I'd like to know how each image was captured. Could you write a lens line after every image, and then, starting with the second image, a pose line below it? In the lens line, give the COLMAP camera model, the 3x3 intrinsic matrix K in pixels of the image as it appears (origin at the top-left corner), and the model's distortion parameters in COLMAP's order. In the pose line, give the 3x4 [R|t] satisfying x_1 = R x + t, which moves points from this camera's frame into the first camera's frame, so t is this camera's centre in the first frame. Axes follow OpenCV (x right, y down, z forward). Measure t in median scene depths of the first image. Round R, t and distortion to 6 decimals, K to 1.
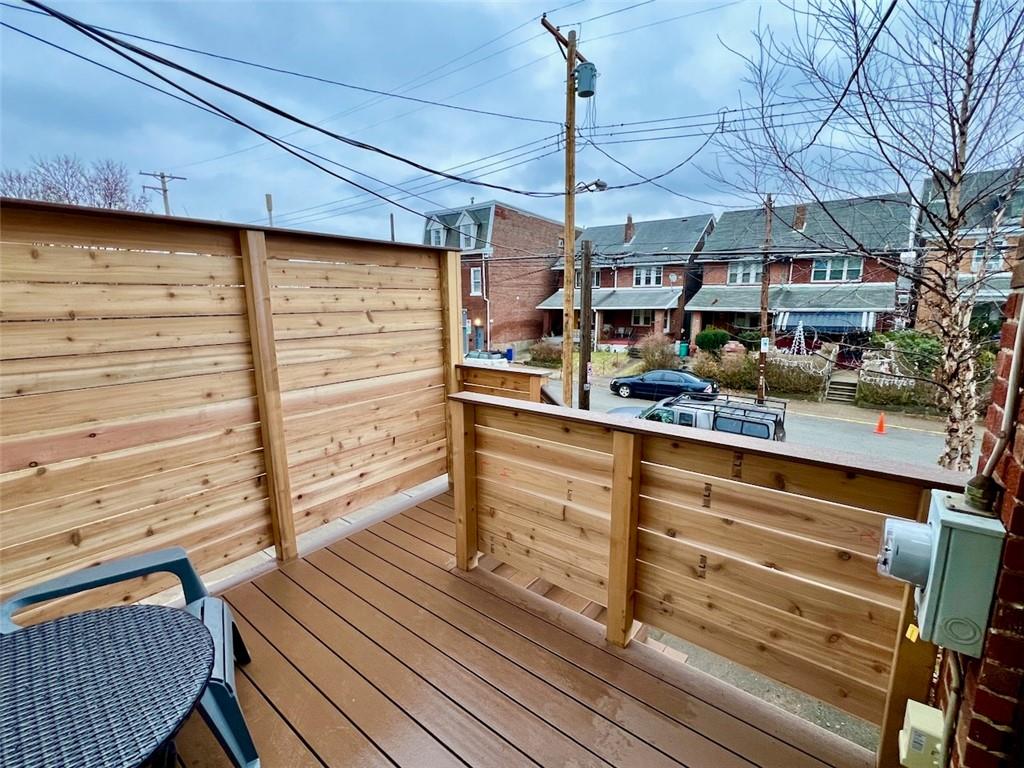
lens RADIAL K [[457.4, 0, 511.0], [0, 457.4, 385.3], [0, 0, 1]] dist [-0.000813, -0.000075]
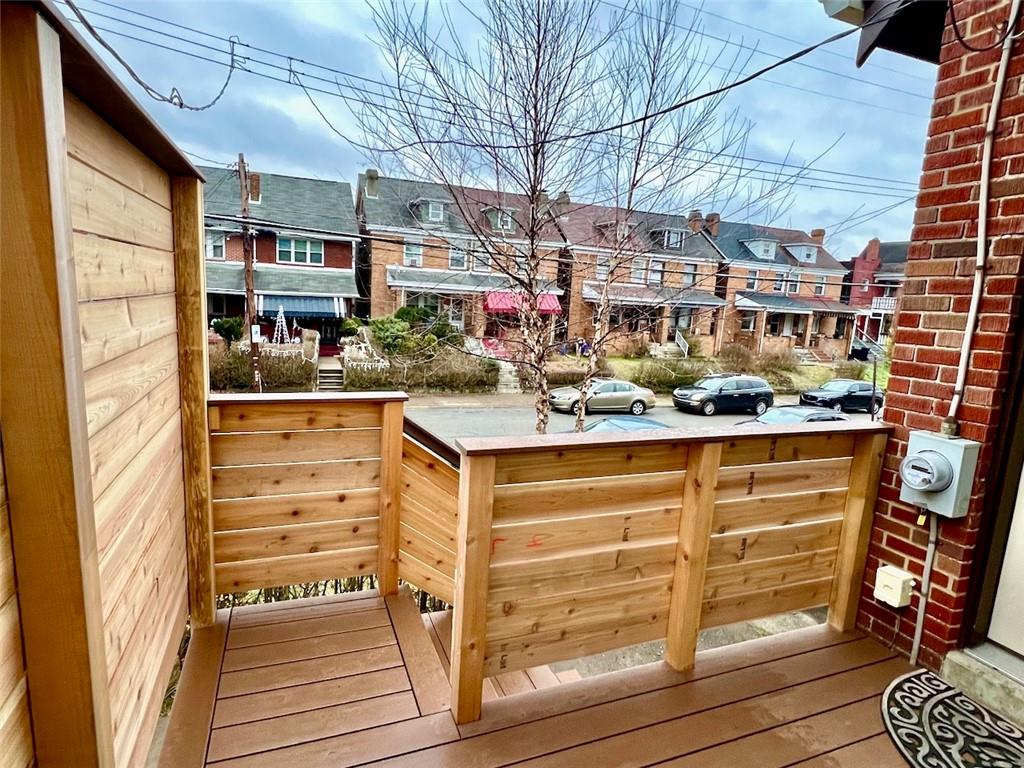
lens RADIAL K [[553.7, 0, 508.8], [0, 553.7, 383.1], [0, 0, 1]] dist [0.003427, 0.000392]
pose [[0.506720, -0.105092, 0.855681, -0.084898], [0.101062, 0.992940, 0.062102, -0.012271], [-0.856166, 0.055008, 0.513764, 0.066524]]
